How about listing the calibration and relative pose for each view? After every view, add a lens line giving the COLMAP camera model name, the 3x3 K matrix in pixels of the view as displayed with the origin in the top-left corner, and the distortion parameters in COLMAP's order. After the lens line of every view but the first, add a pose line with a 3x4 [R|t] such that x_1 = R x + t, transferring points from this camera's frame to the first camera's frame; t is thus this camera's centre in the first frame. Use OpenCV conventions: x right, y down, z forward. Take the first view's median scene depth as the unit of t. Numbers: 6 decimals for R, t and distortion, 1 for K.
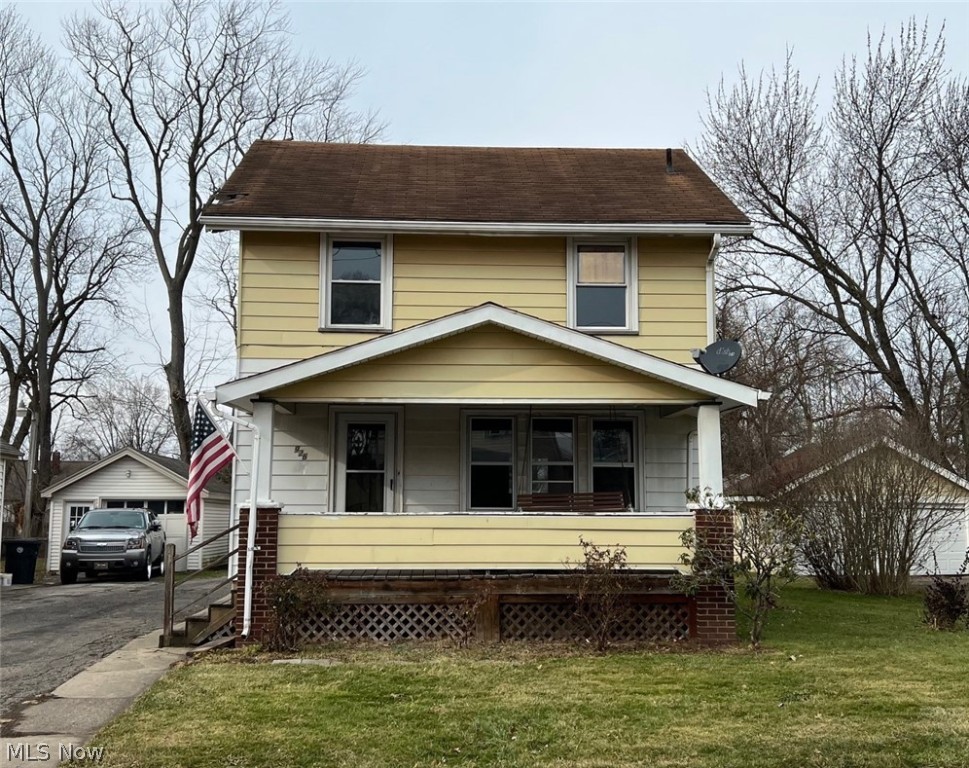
lens RADIAL K [[1136.4, 0, 486.2], [0, 1136.4, 354.4], [0, 0, 1]] dist [0.098447, -0.013394]
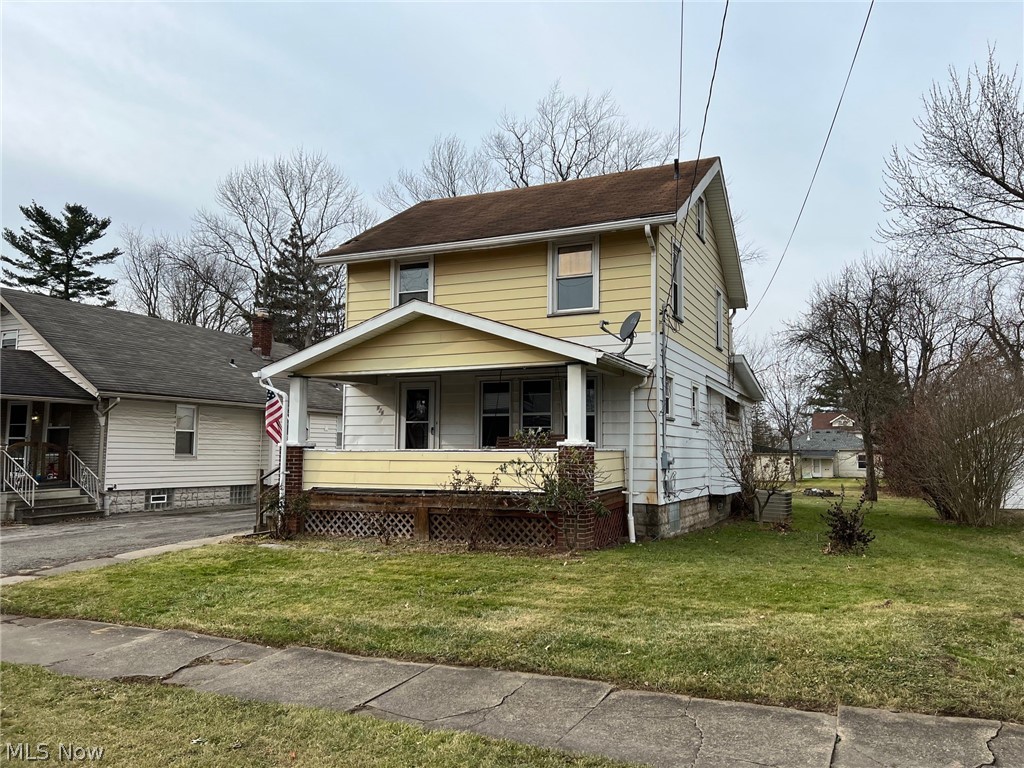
lens RADIAL K [[783.0, 0, 507.4], [0, 783.0, 383.5], [0, 0, 1]] dist [0.103517, -0.124095]
pose [[0.887678, -0.039402, -0.458775, 0.526145], [0.061097, 0.997601, 0.032537, 0.032606], [0.456393, -0.056912, 0.887956, 0.193441]]
